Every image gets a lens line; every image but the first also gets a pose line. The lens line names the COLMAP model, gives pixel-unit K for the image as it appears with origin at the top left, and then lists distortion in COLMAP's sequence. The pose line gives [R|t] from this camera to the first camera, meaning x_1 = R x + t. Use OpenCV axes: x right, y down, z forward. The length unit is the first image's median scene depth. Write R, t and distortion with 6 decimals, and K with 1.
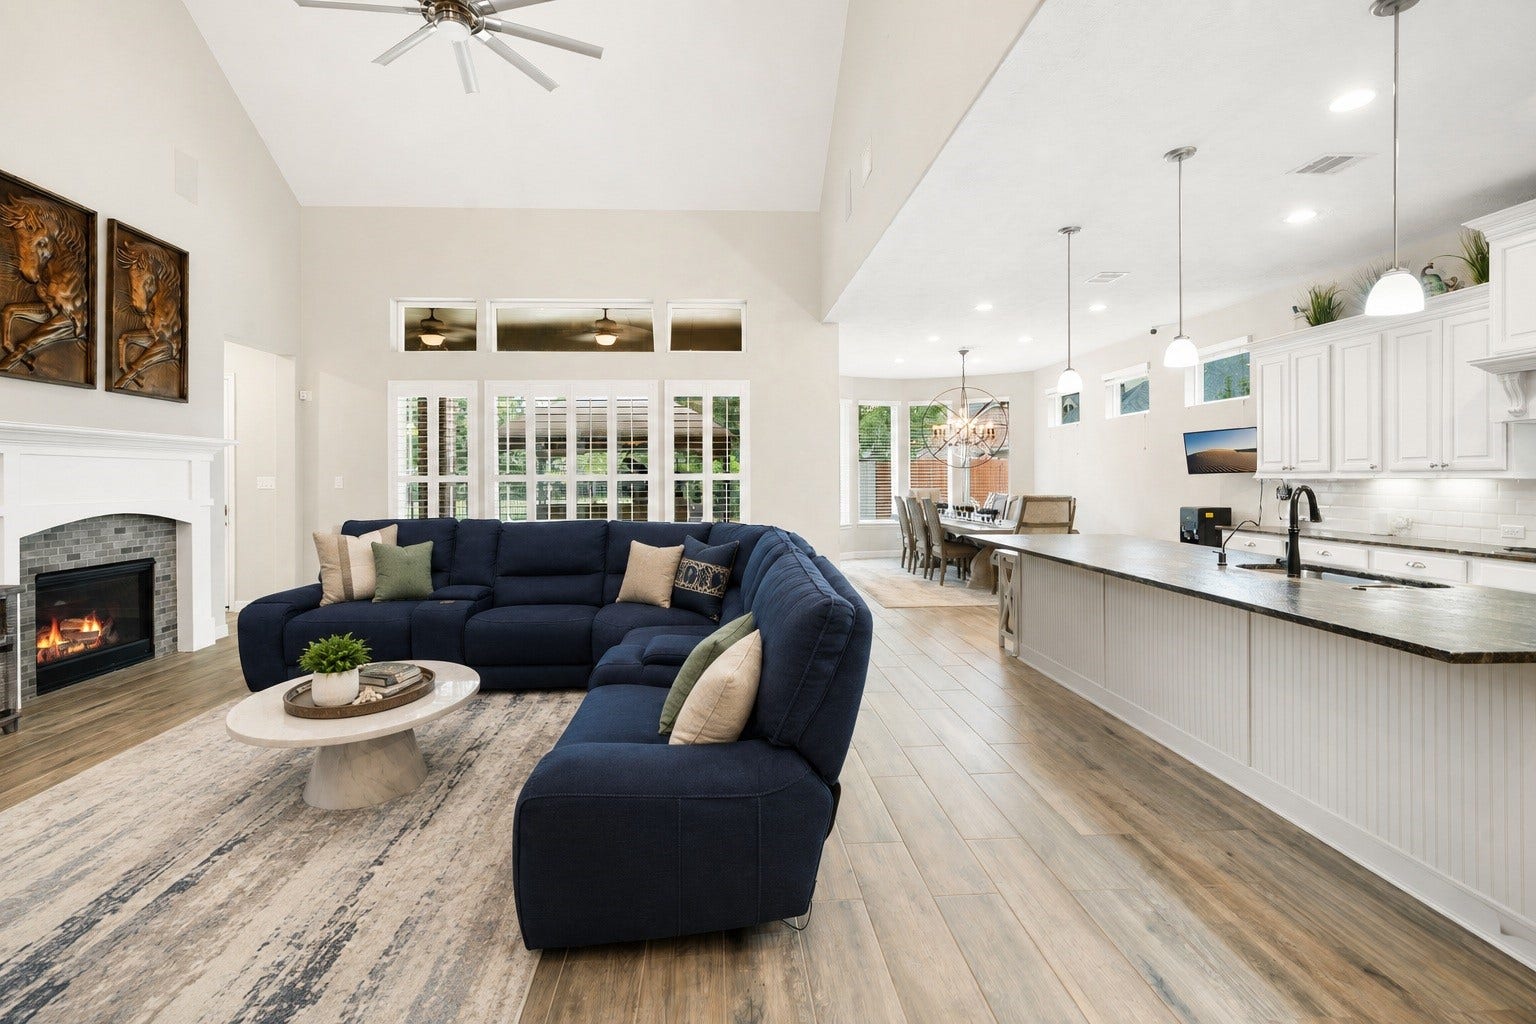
lens RADIAL K [[644.0, 0, 759.6], [0, 644.0, 487.9], [0, 0, 1]] dist [0.002169, 0.000042]
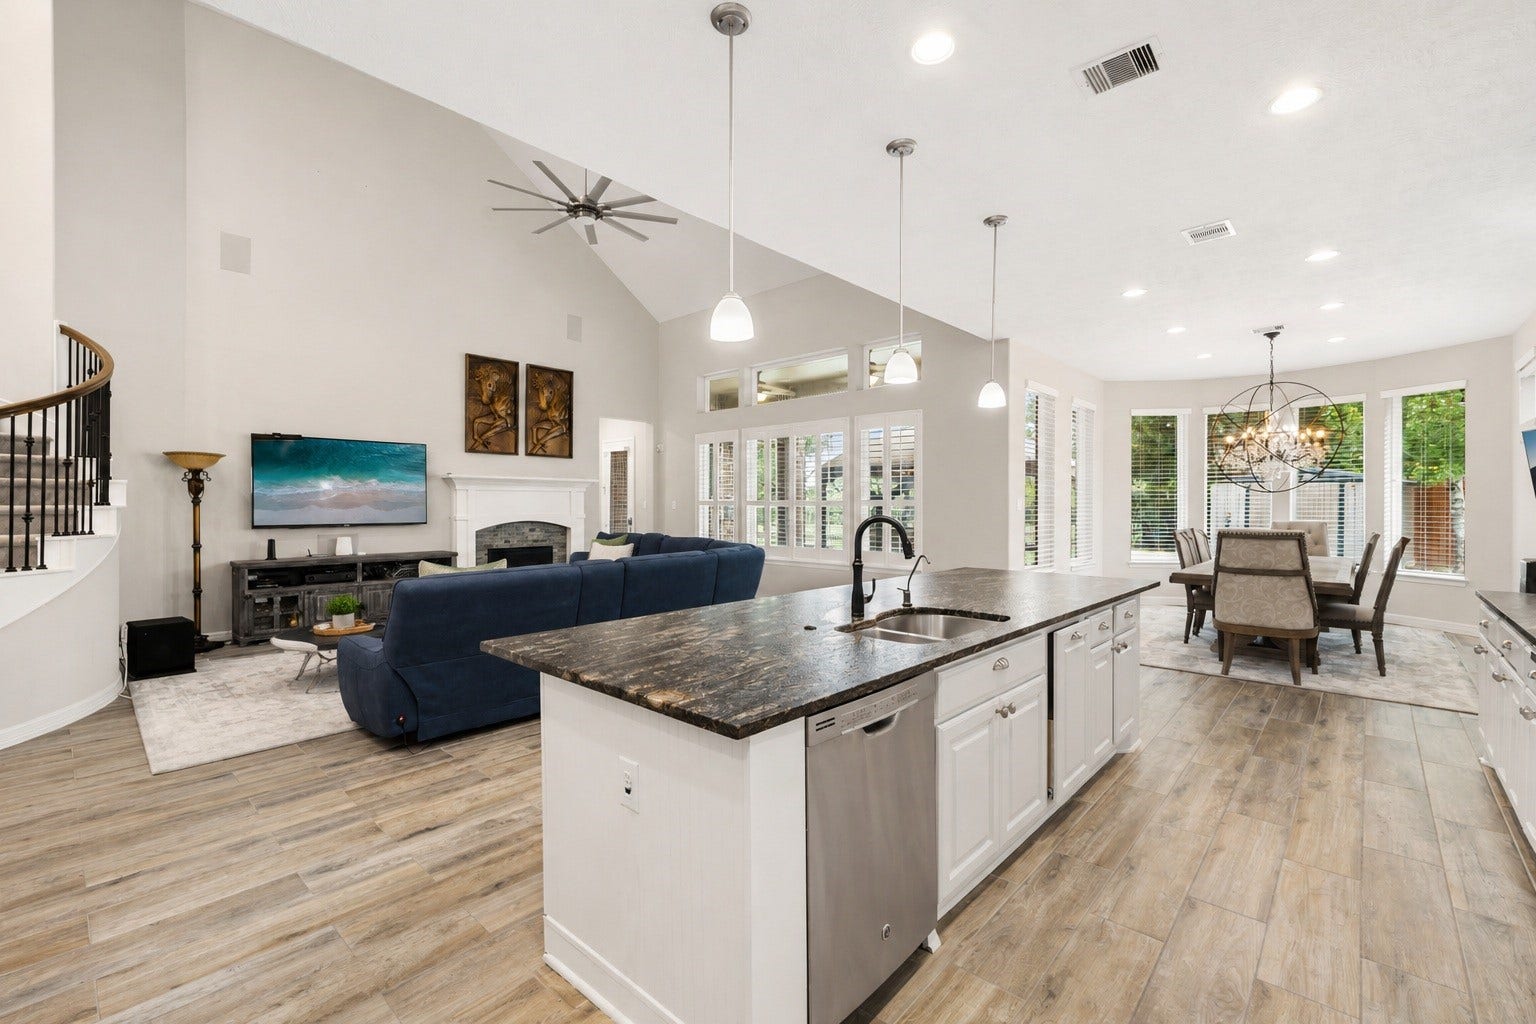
lens RADIAL K [[638.8, 0, 768.0], [0, 638.8, 512.0], [0, 0, 1]] dist [-0.003134, -0.000474]
pose [[0.717557, 0.013129, -0.696376, 0.605271], [-0.016429, 0.999863, 0.001922, -0.001078], [0.696306, 0.010062, 0.717675, 0.124938]]
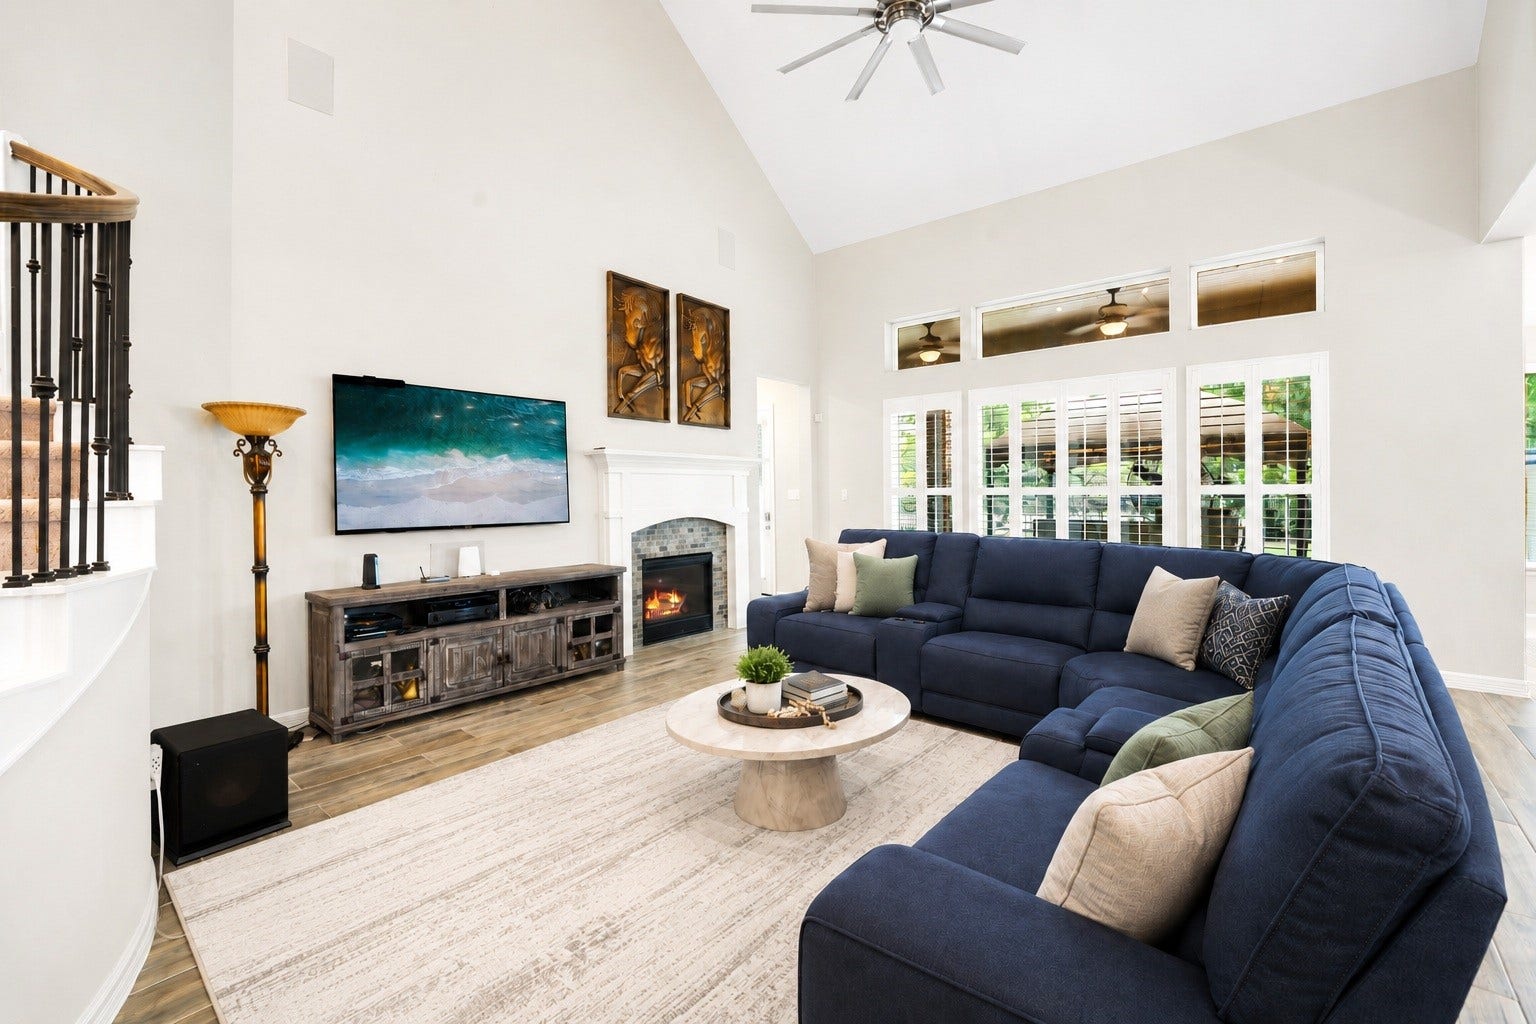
lens RADIAL K [[667.2, 0, 765.1], [0, 667.2, 494.4], [0, 0, 1]] dist [-0.024385, 0.015793]
pose [[0.734997, 0.007074, -0.678033, 0.034173], [-0.013919, 0.999892, -0.004657, -0.001770], [0.677927, 0.012861, 0.735016, 0.091962]]
